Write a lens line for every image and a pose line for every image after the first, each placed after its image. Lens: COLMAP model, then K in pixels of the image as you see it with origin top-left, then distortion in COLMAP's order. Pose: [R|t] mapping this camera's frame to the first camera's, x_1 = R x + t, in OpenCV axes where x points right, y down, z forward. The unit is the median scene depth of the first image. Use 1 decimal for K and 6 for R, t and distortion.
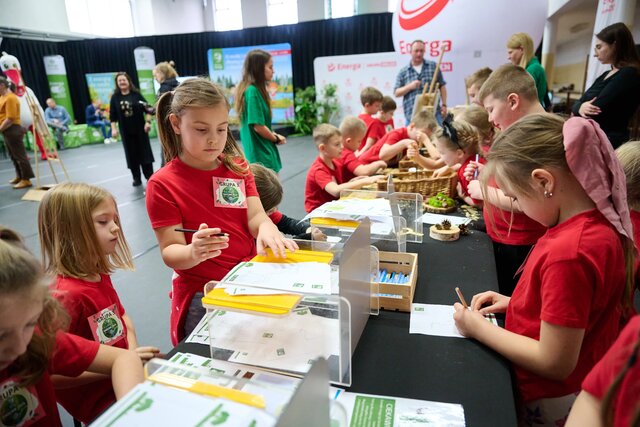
lens RADIAL K [[441.2, 0, 313.4], [0, 441.2, 212.1], [0, 0, 1]] dist [-0.002225, 0.000784]
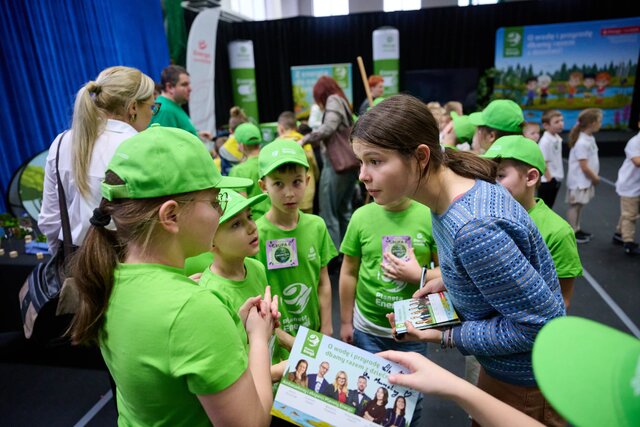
lens RADIAL K [[441.2, 0, 323.9], [0, 441.2, 214.9], [0, 0, 1]] dist [-0.002225, 0.000784]
pose [[0.991745, -0.054129, 0.116242, -0.577362], [0.053040, 0.998515, 0.012439, -0.085831], [-0.116743, -0.006171, 0.993143, 0.303749]]
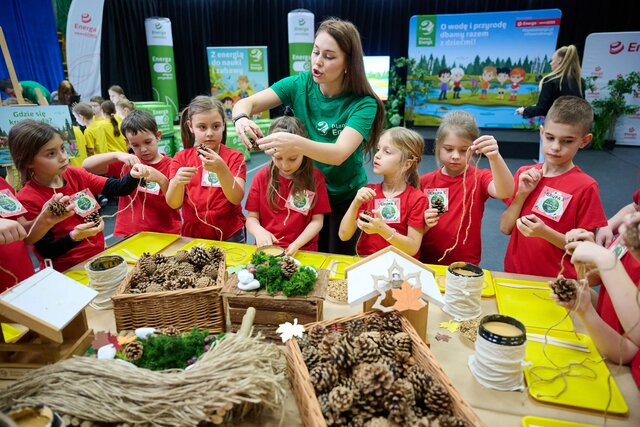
lens RADIAL K [[441.2, 0, 318.3], [0, 441.2, 215.9], [0, 0, 1]] dist [-0.002225, 0.000784]
pose [[0.998729, 0.014928, 0.048135, -0.383088], [-0.016925, 0.999002, 0.041333, -0.081516], [-0.047470, -0.042095, 0.997985, 0.299361]]
